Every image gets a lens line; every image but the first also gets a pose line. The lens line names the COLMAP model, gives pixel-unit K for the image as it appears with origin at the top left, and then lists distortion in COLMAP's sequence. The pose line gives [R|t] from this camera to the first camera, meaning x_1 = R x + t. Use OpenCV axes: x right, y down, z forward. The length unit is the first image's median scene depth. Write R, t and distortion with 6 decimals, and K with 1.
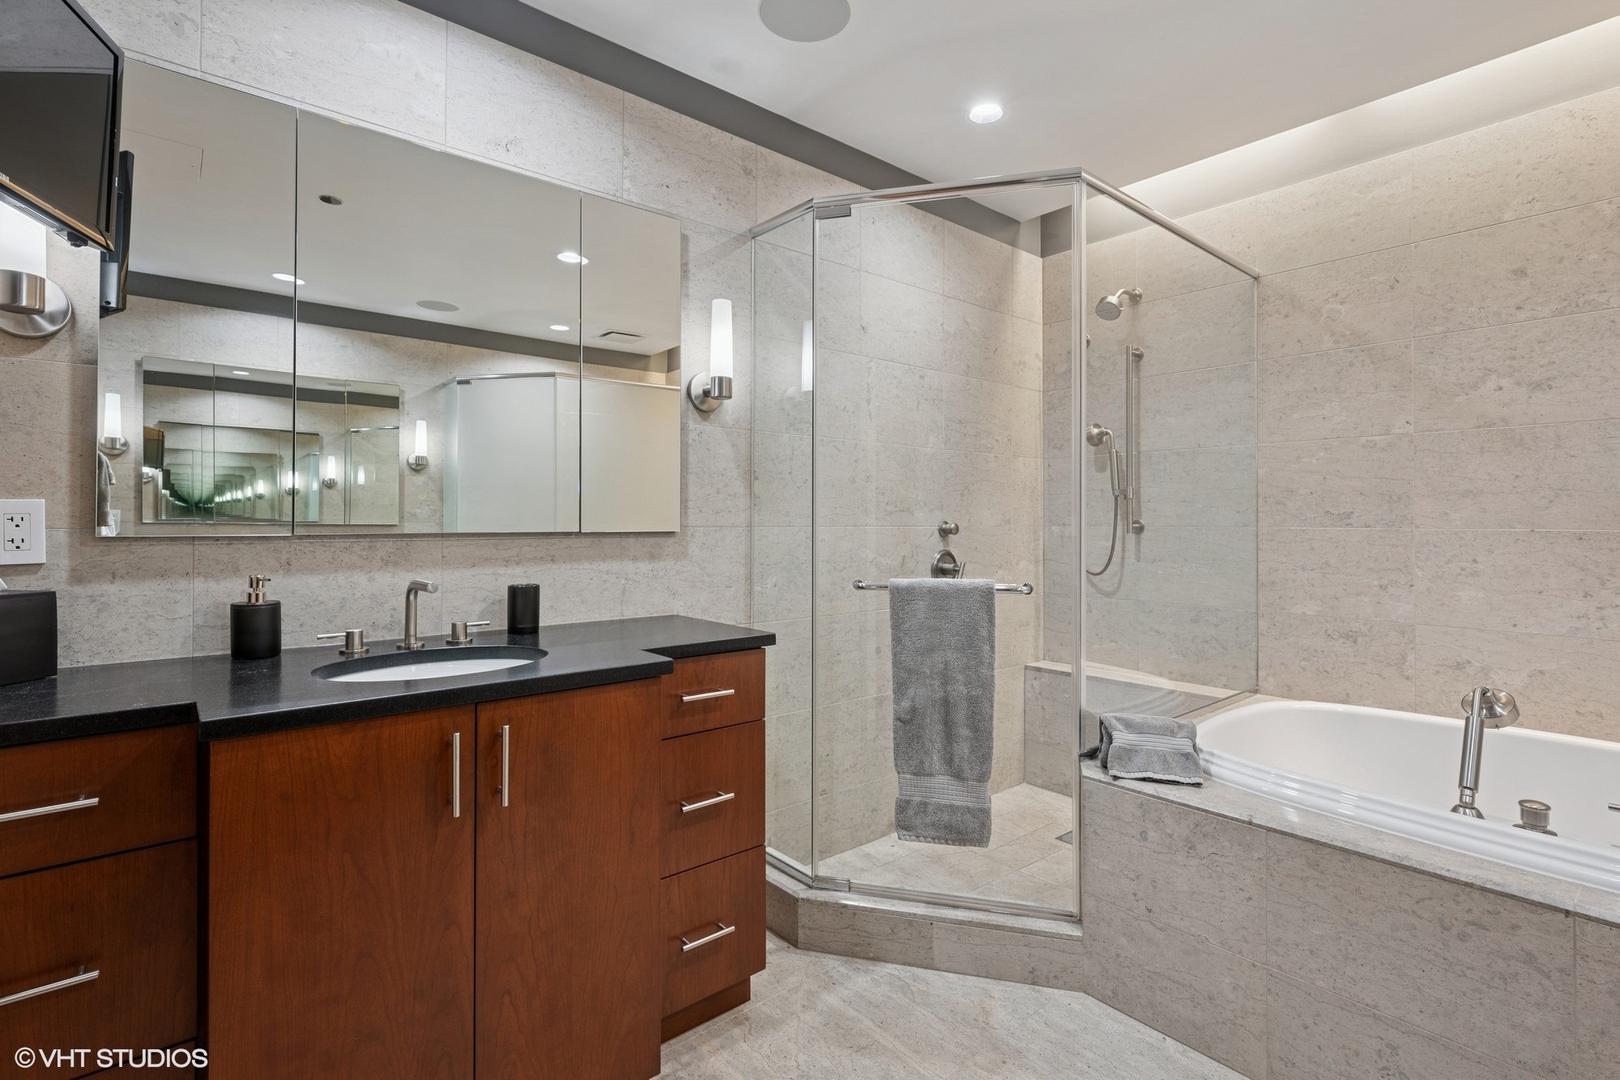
lens RADIAL K [[750.6, 0, 809.7], [0, 750.6, 514.6], [0, 0, 1]] dist [-0.001325, -0.000168]
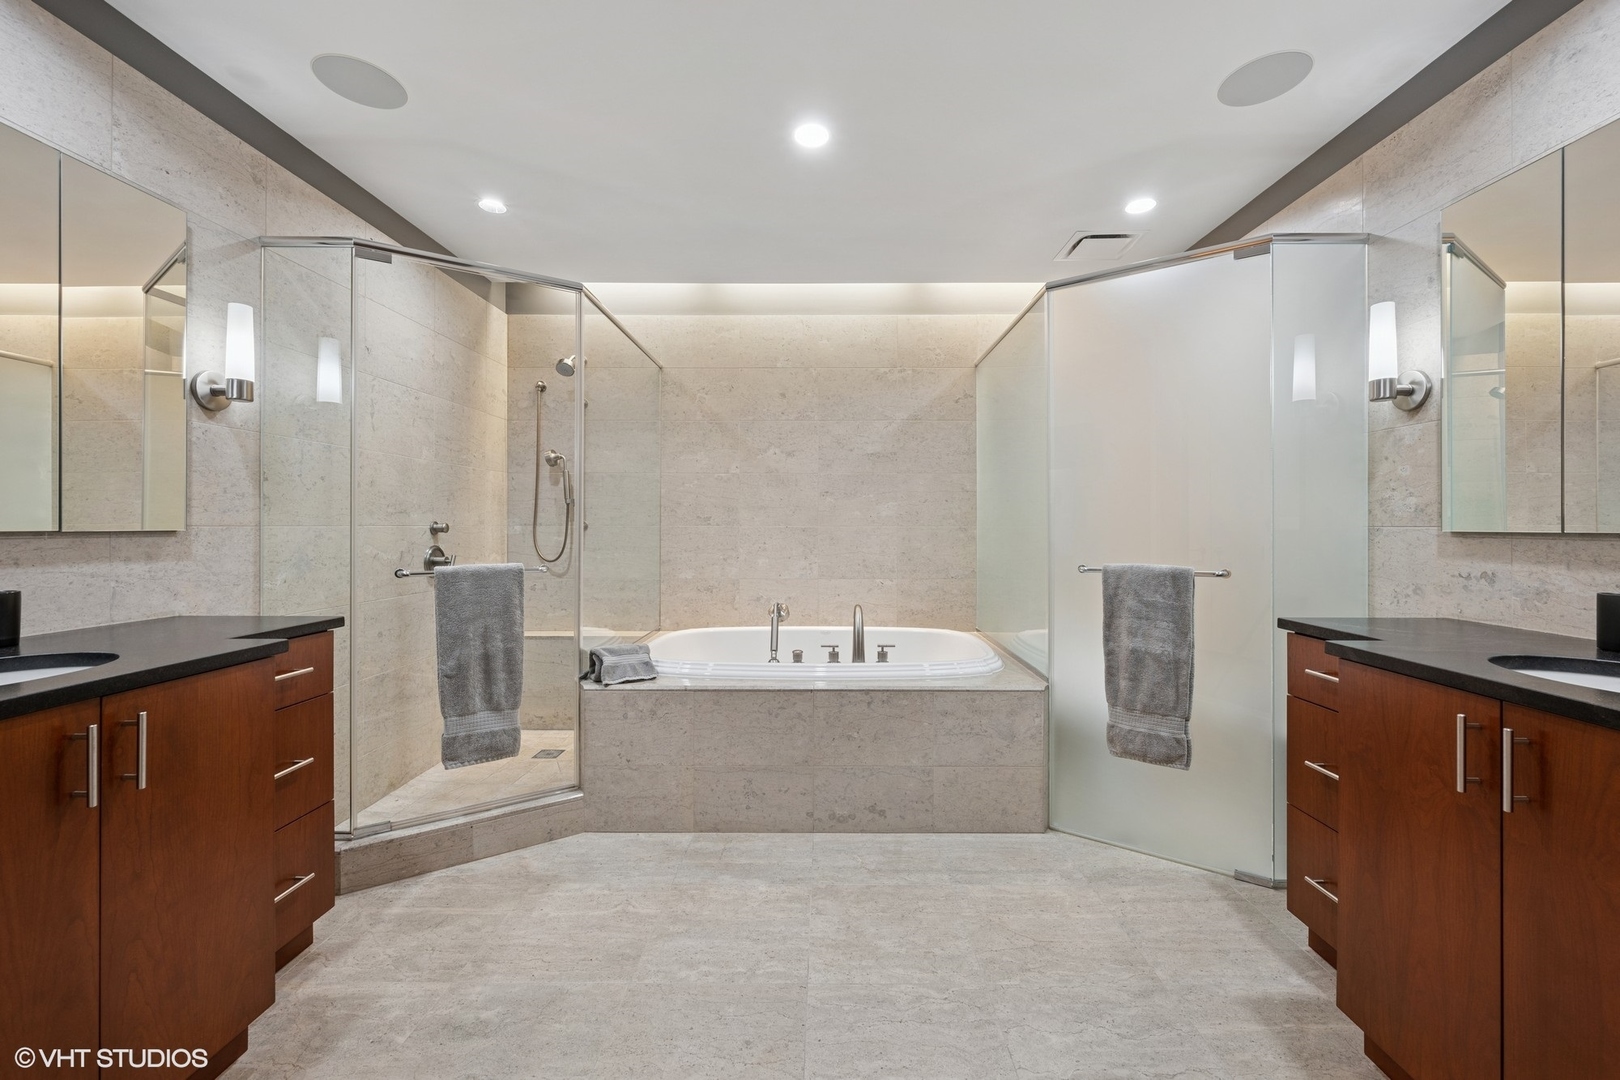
lens RADIAL K [[647.5, 0, 808.5], [0, 647.5, 522.8], [0, 0, 1]] dist [-0.001137, 0.000135]
pose [[0.663784, 0.001999, 0.747922, -0.282875], [-0.007551, 0.999963, 0.004028, 0.002988], [-0.747886, -0.008321, 0.663775, -0.181923]]
